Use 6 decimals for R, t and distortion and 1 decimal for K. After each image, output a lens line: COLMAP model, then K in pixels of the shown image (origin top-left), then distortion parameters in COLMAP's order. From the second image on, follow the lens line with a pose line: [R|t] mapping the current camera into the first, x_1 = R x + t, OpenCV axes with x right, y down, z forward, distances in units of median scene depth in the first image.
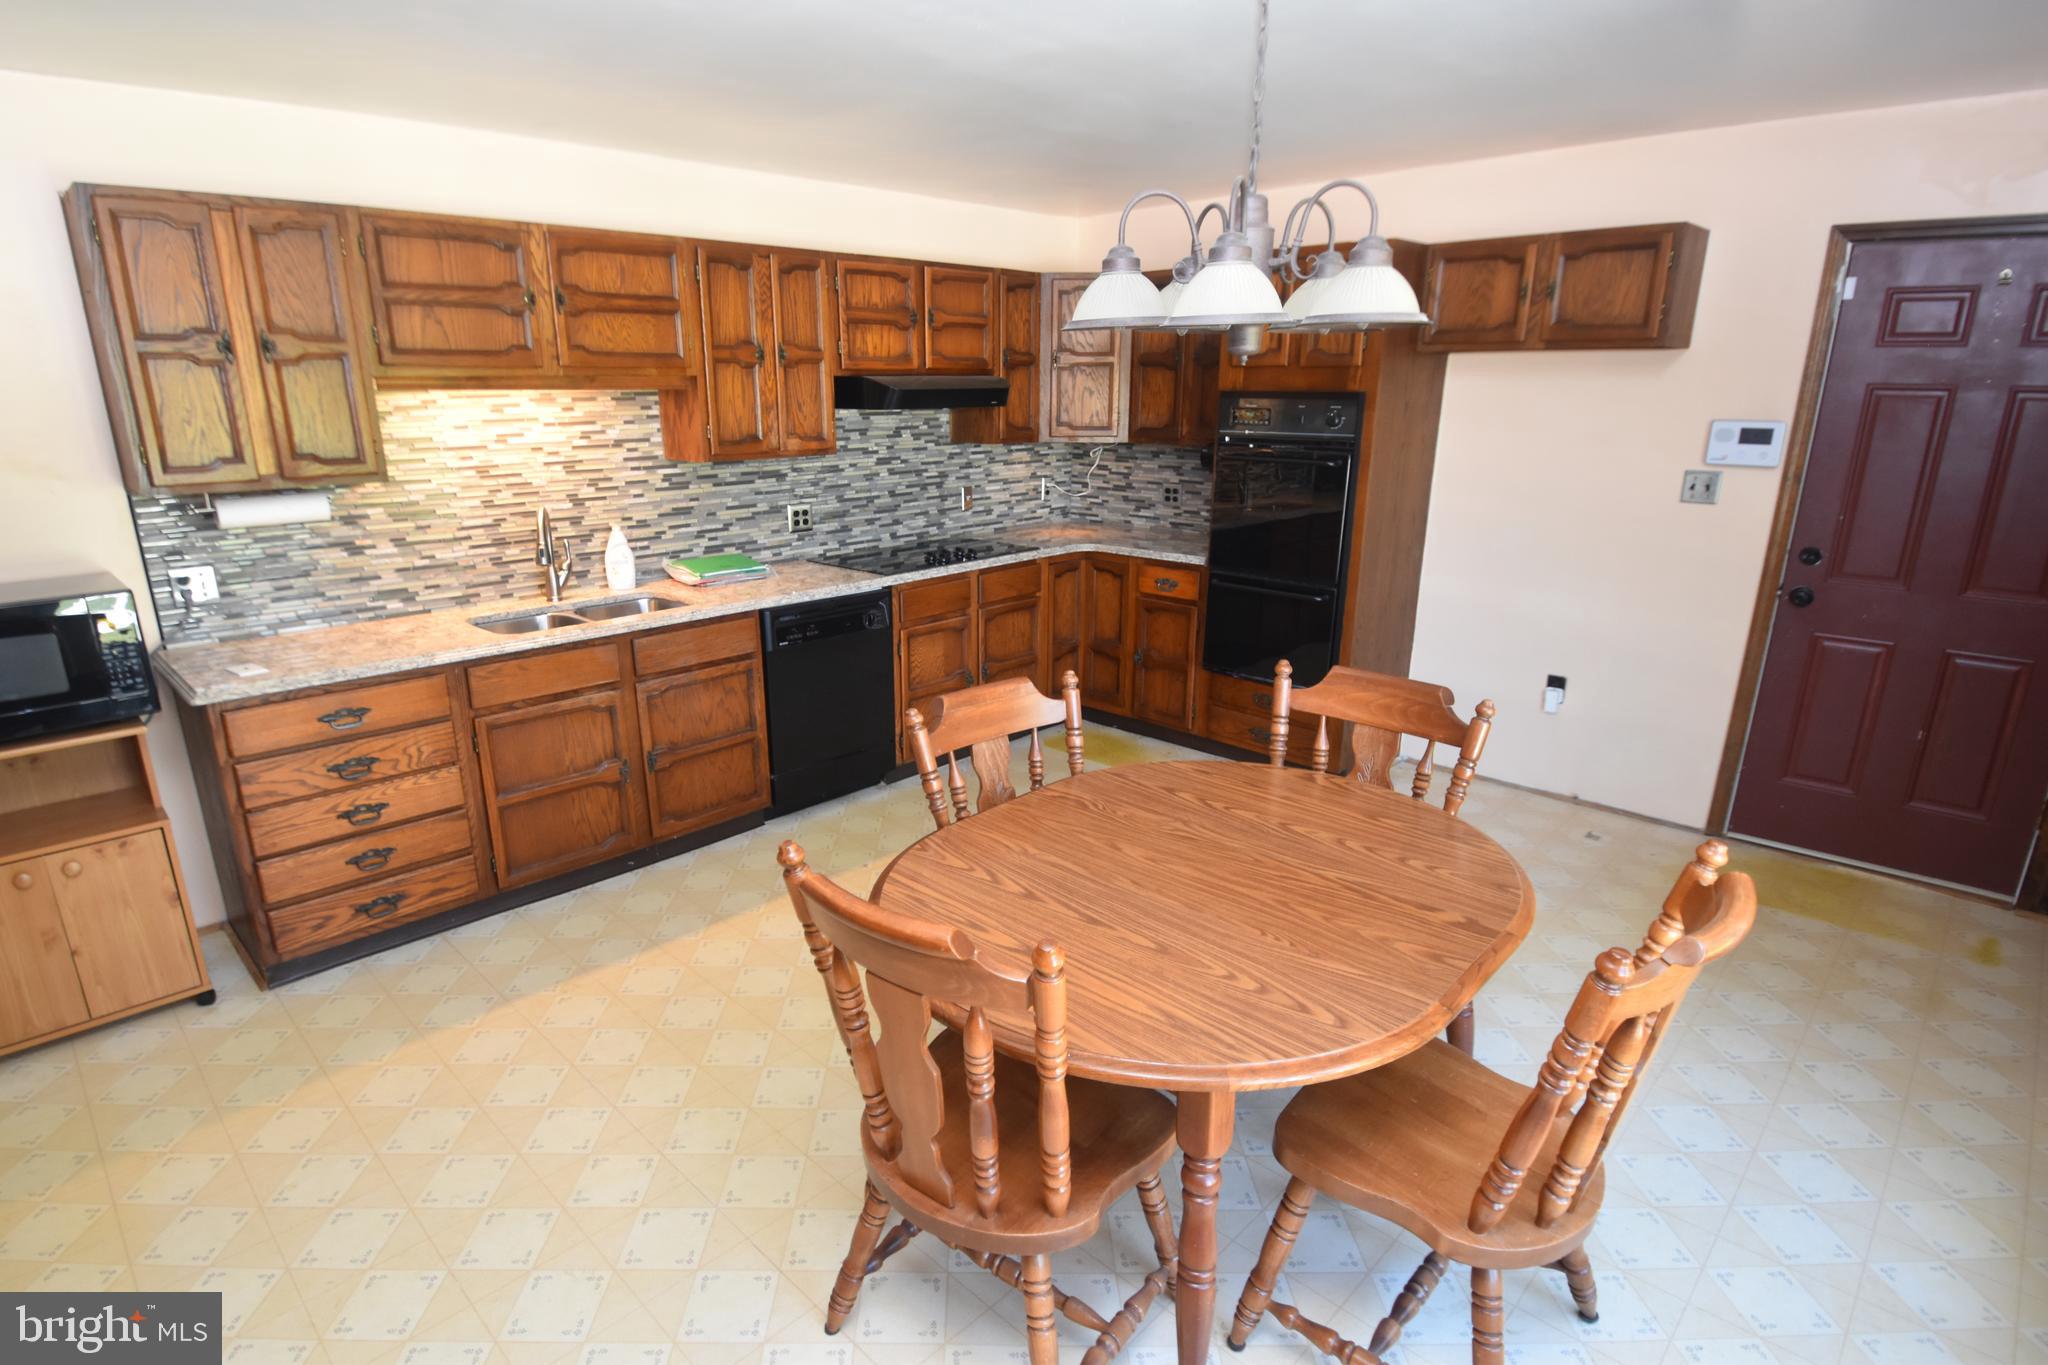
lens RADIAL K [[1059.7, 0, 1021.9], [0, 1059.7, 691.0], [0, 0, 1]] dist [-0.002855, -0.002939]
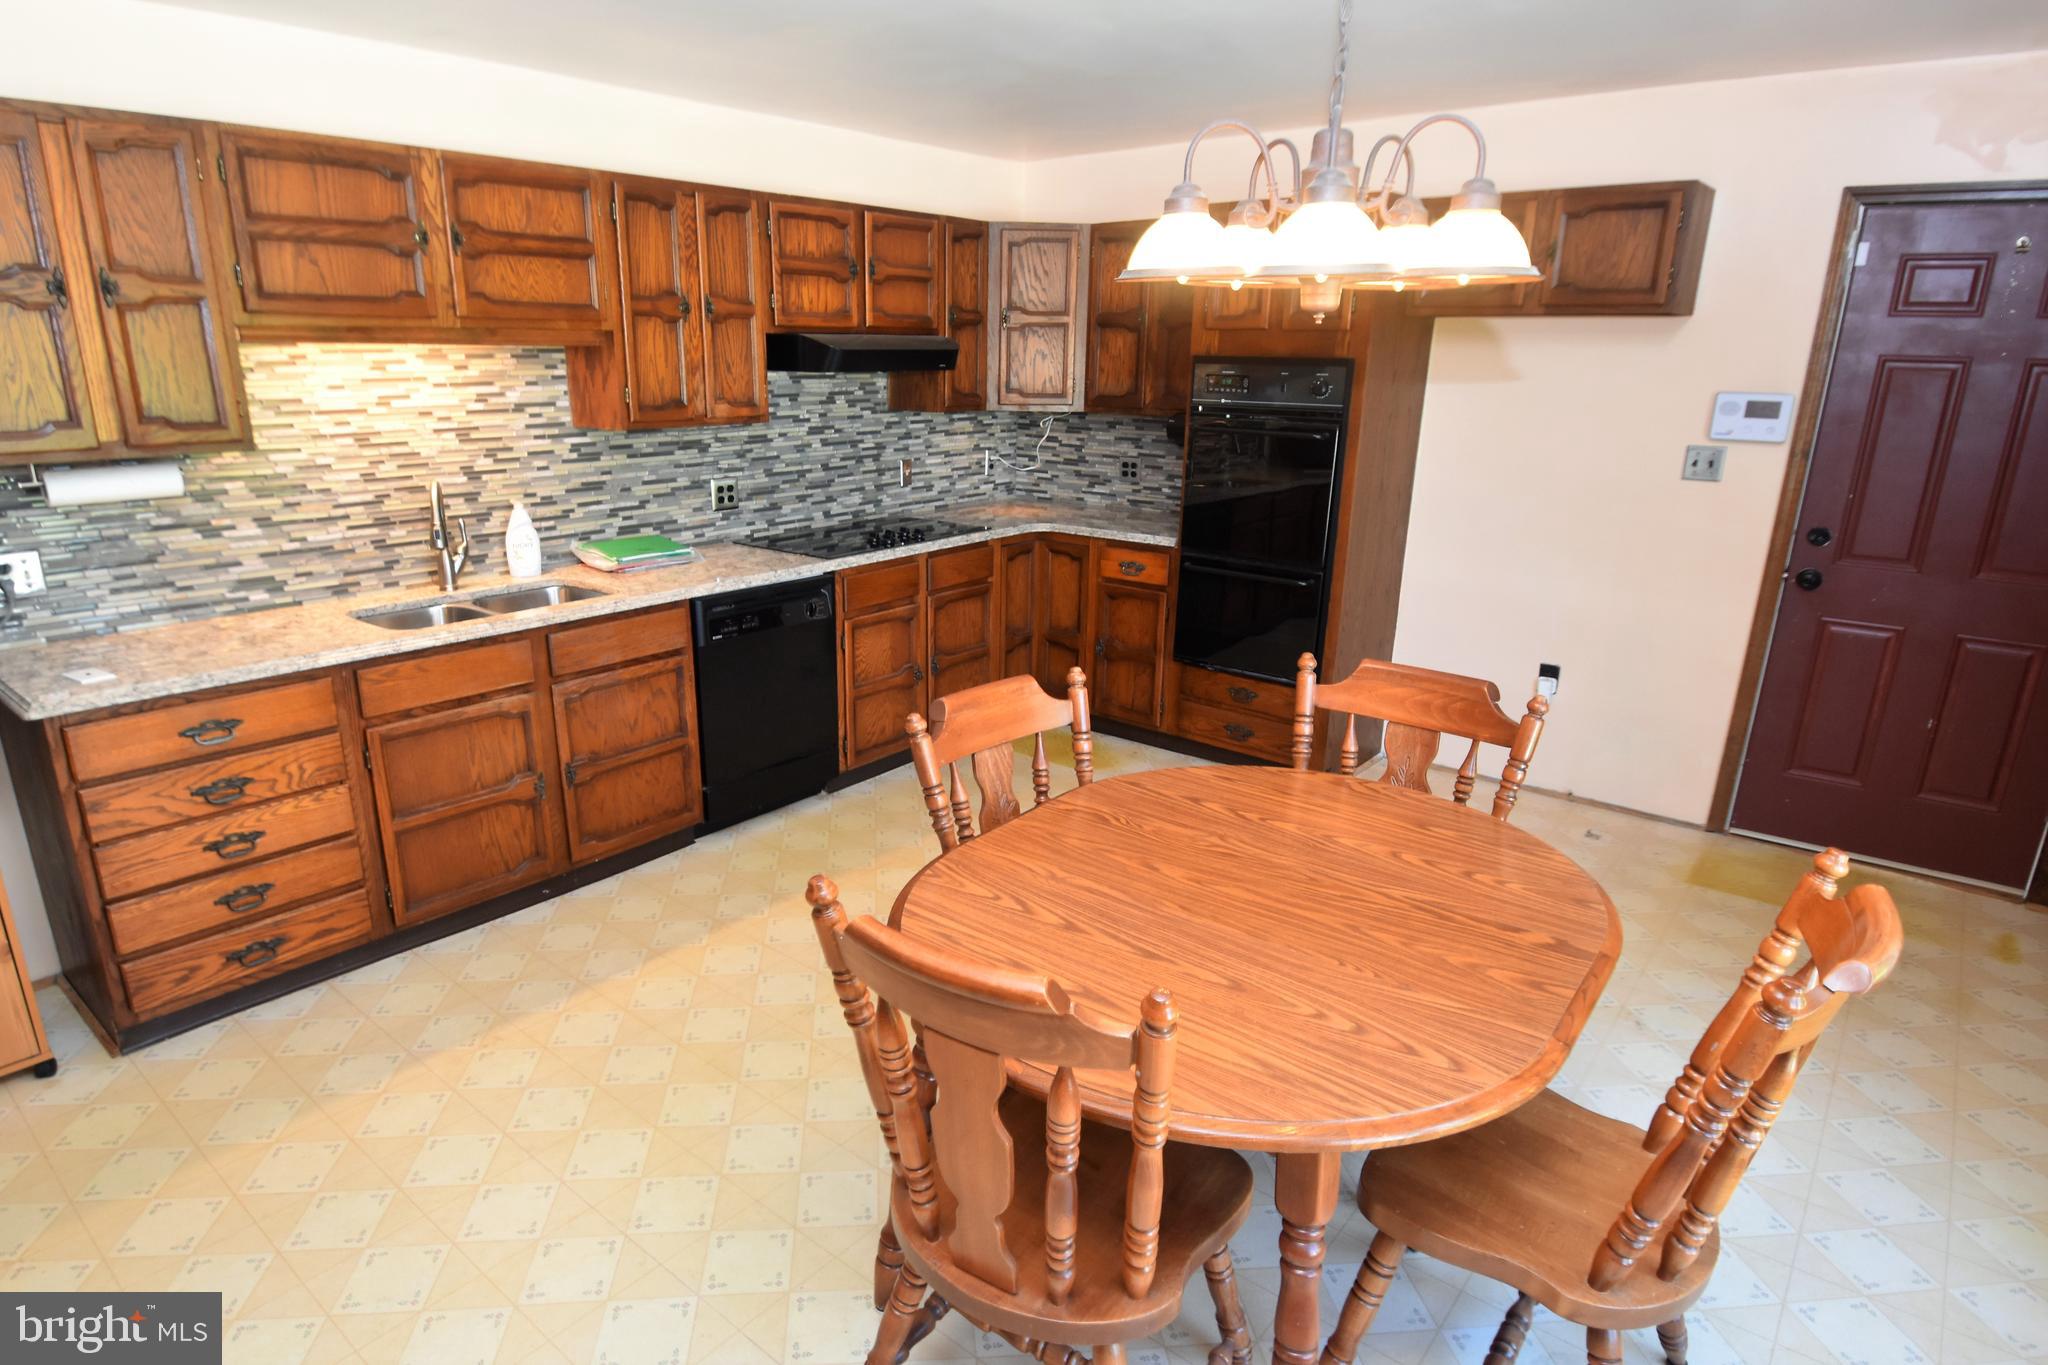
lens RADIAL K [[1147.9, 0, 1010.3], [0, 1147.9, 692.6], [0, 0, 1]] dist [-0.001229, -0.006492]
pose [[0.996677, -0.011999, 0.080568, -0.067775], [0.011253, 0.999890, 0.009704, -0.006038], [-0.080675, -0.008765, 0.996702, 0.034259]]
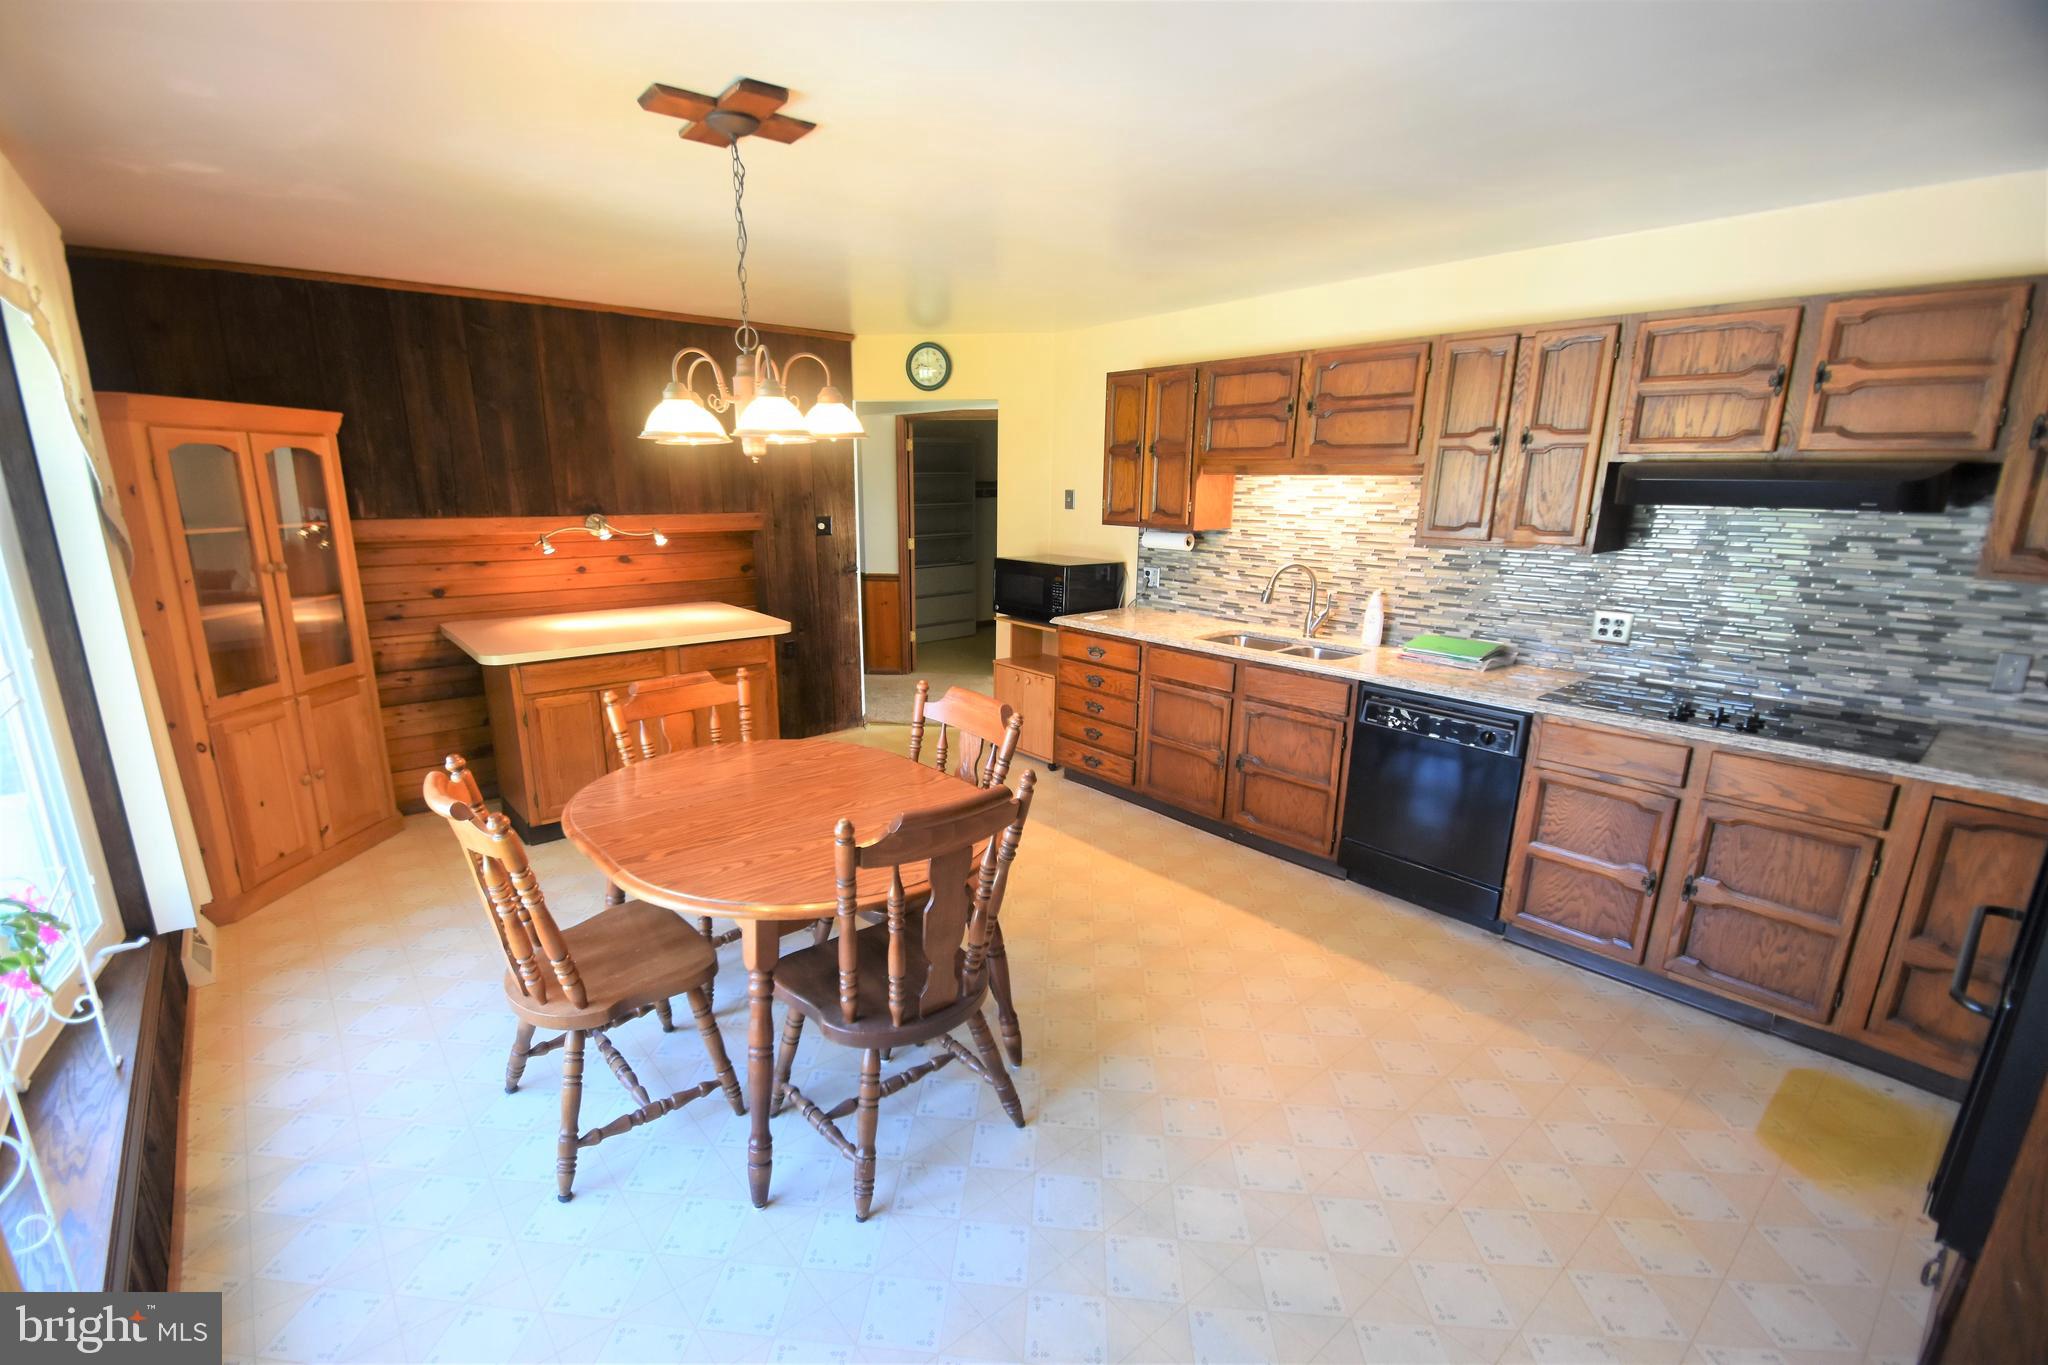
lens RADIAL K [[891.7, 0, 954.1], [0, 891.7, 690.0], [0, 0, 1]] dist [0.000387, -0.004882]
pose [[-0.123552, 0.242963, -0.962135, 0.737847], [-0.275959, 0.922907, 0.268494, -0.217813], [0.953196, 0.298682, -0.046979, 0.726466]]
